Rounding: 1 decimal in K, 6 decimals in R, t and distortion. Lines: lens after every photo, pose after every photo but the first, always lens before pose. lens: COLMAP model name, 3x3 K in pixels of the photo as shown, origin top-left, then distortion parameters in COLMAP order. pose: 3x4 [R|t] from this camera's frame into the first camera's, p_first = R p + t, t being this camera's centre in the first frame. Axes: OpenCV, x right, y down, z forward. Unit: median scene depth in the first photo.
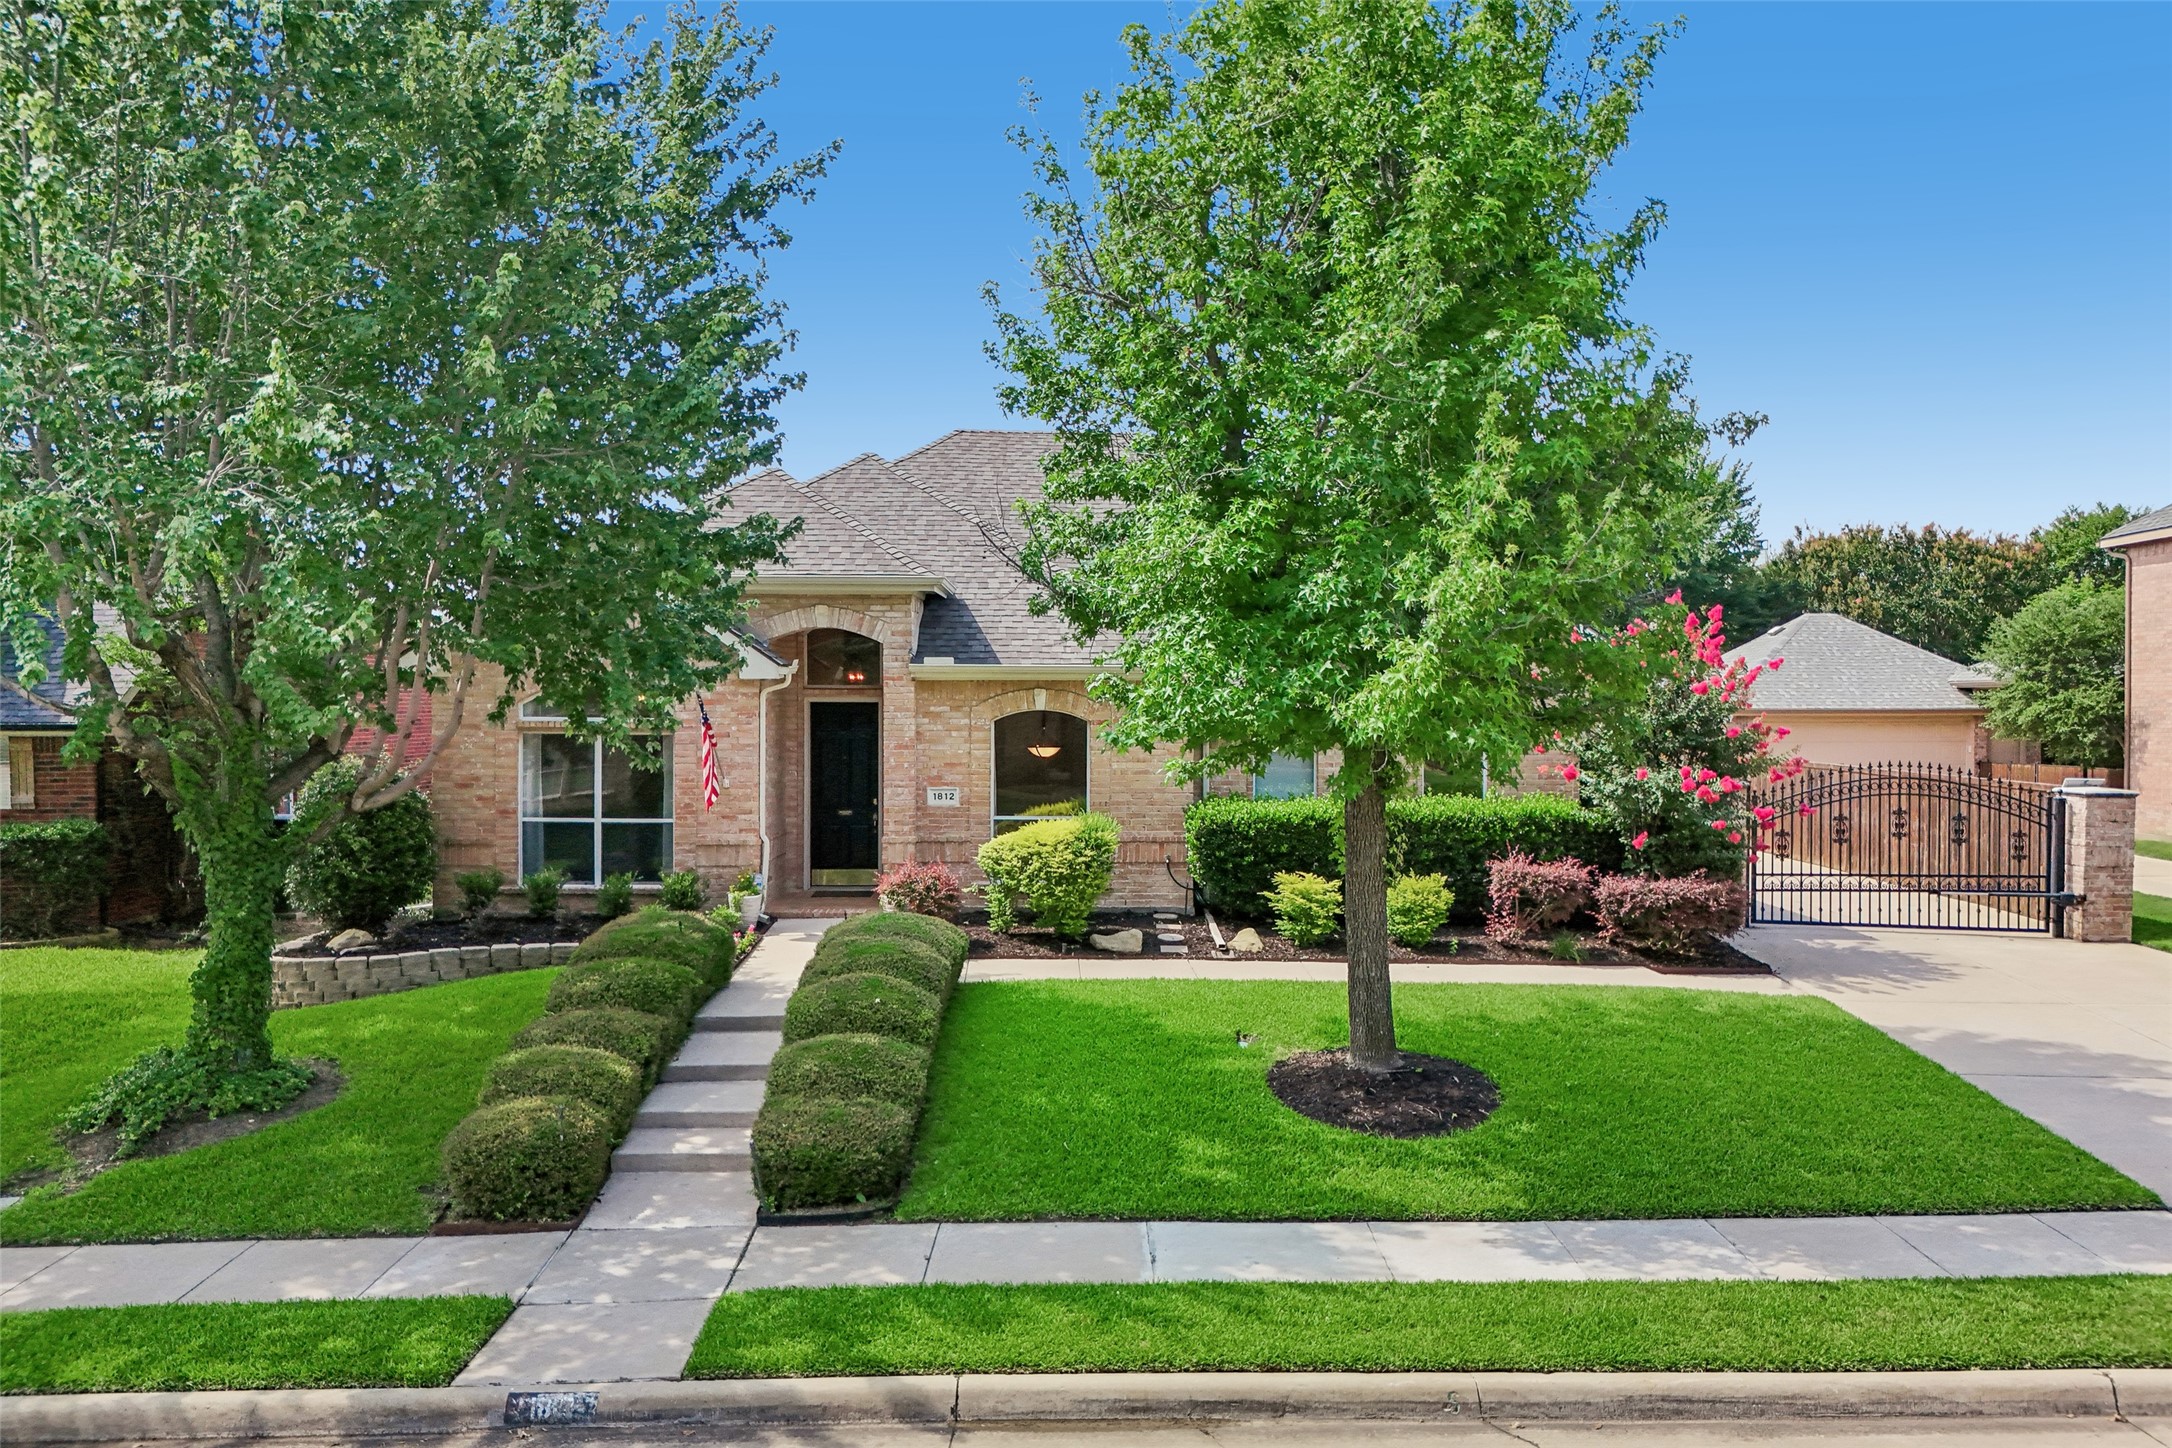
lens RADIAL K [[1421.1, 0, 1070.0], [0, 1421.1, 722.7], [0, 0, 1]] dist [0.035522, -0.011180]
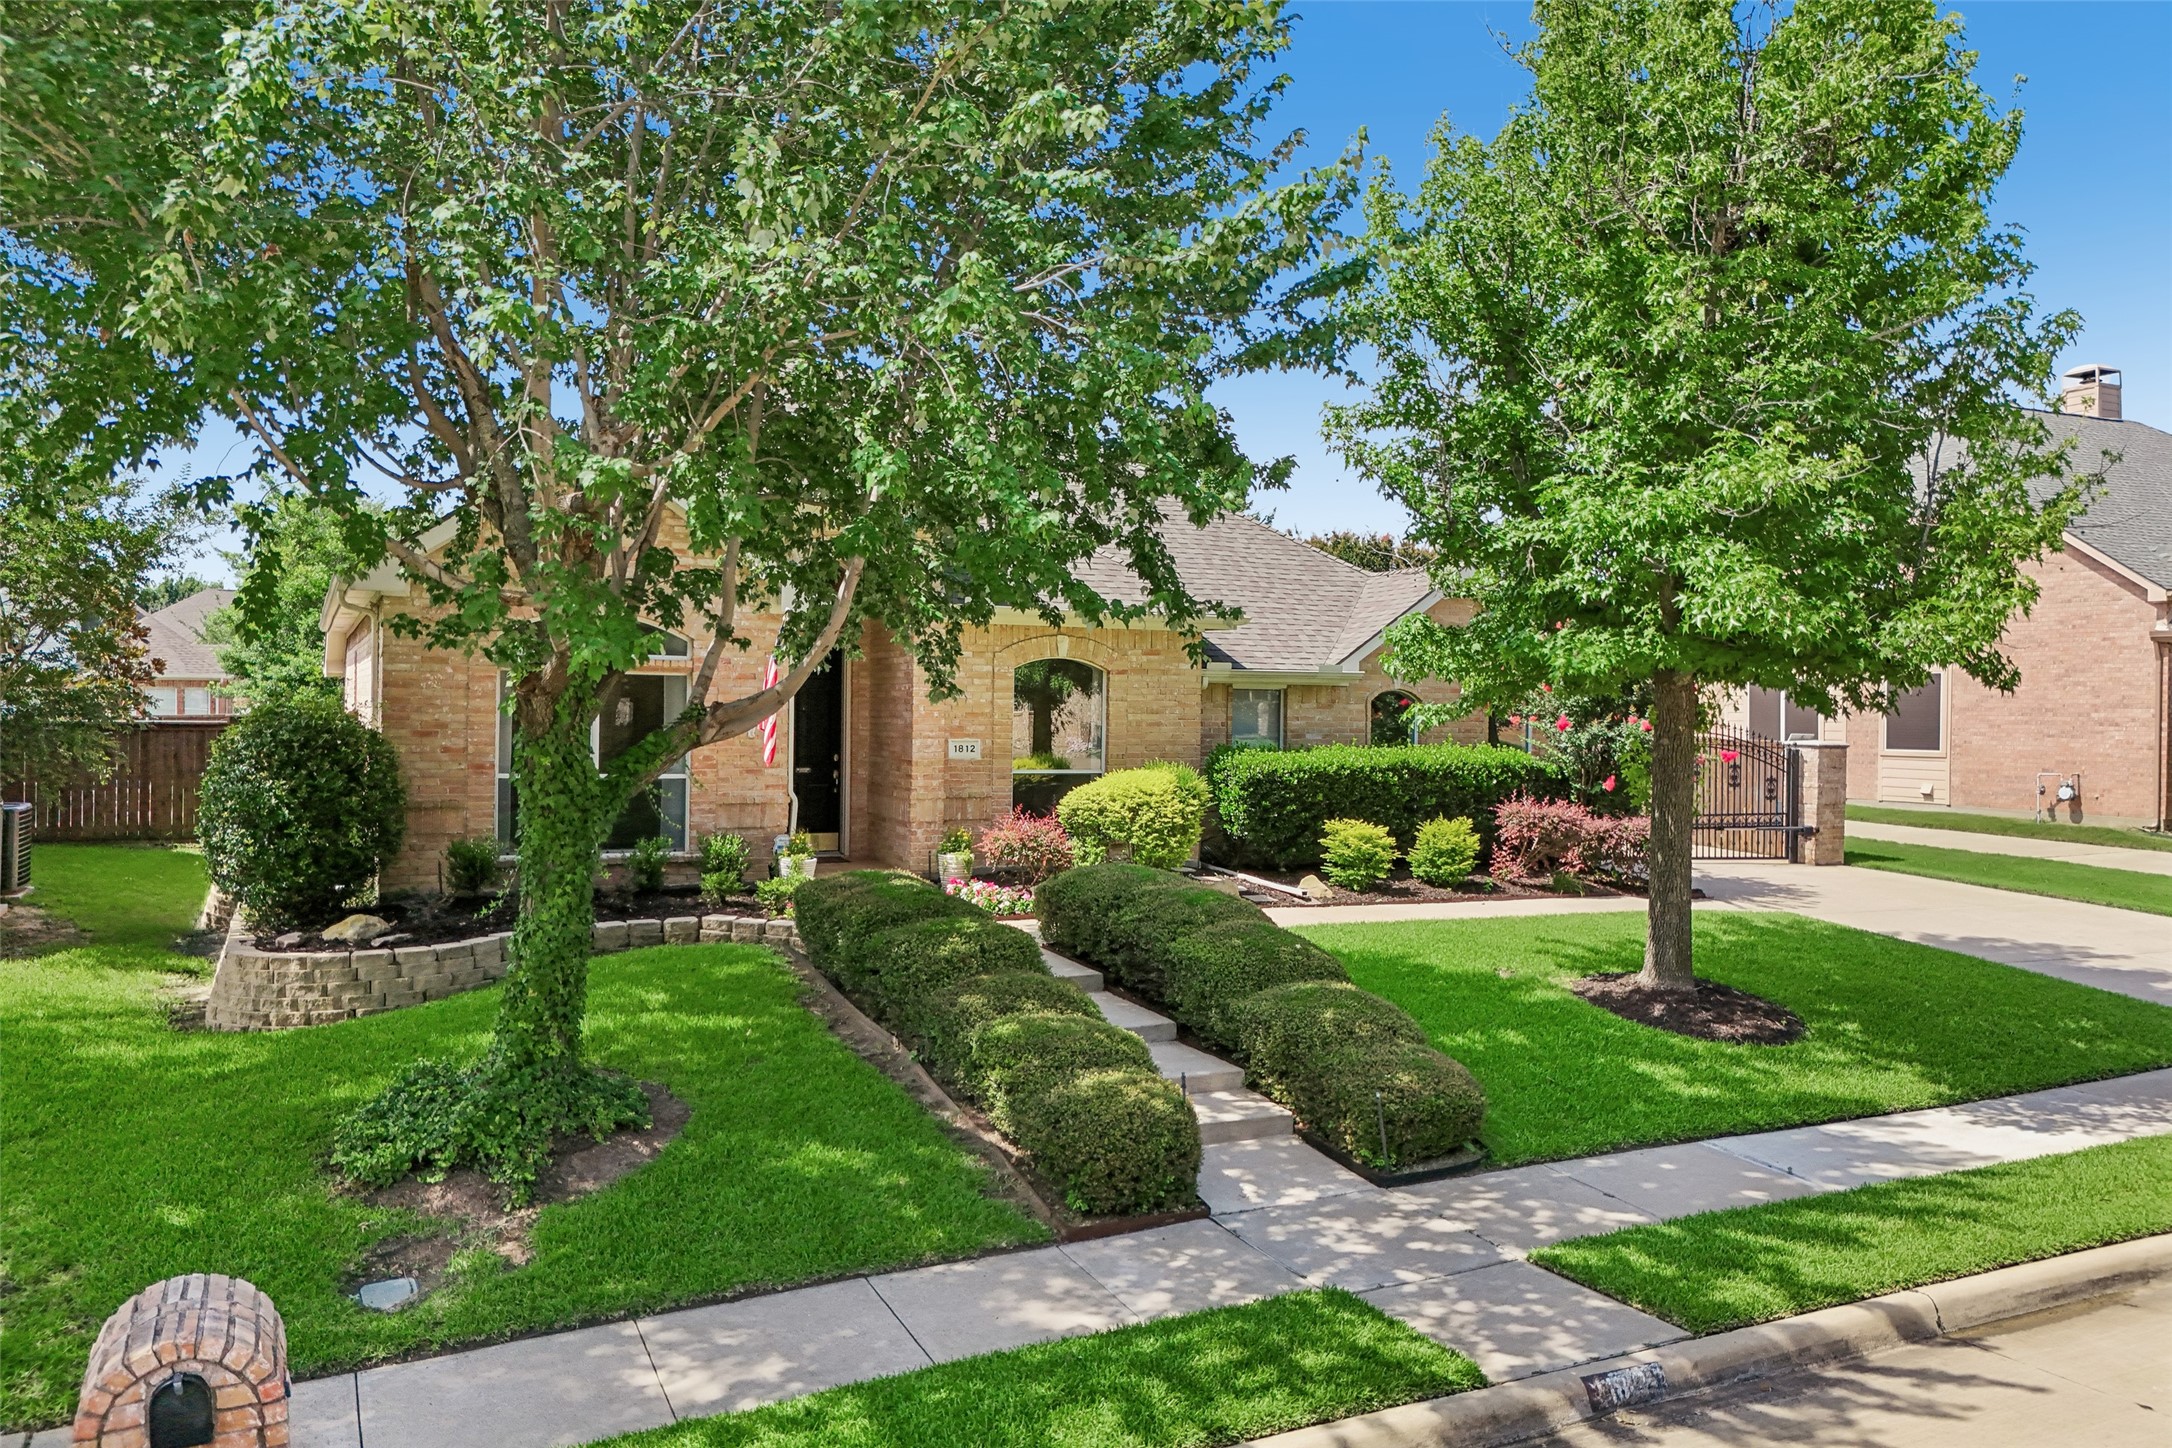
lens RADIAL K [[1421.1, 0, 1079.4], [0, 1421.1, 720.1], [0, 0, 1]] dist [0.035522, -0.011180]
pose [[0.921983, 0.005426, 0.387192, -0.744514], [-0.008896, 0.999935, 0.007171, 0.051359], [-0.387128, -0.010056, 0.921971, 0.243222]]
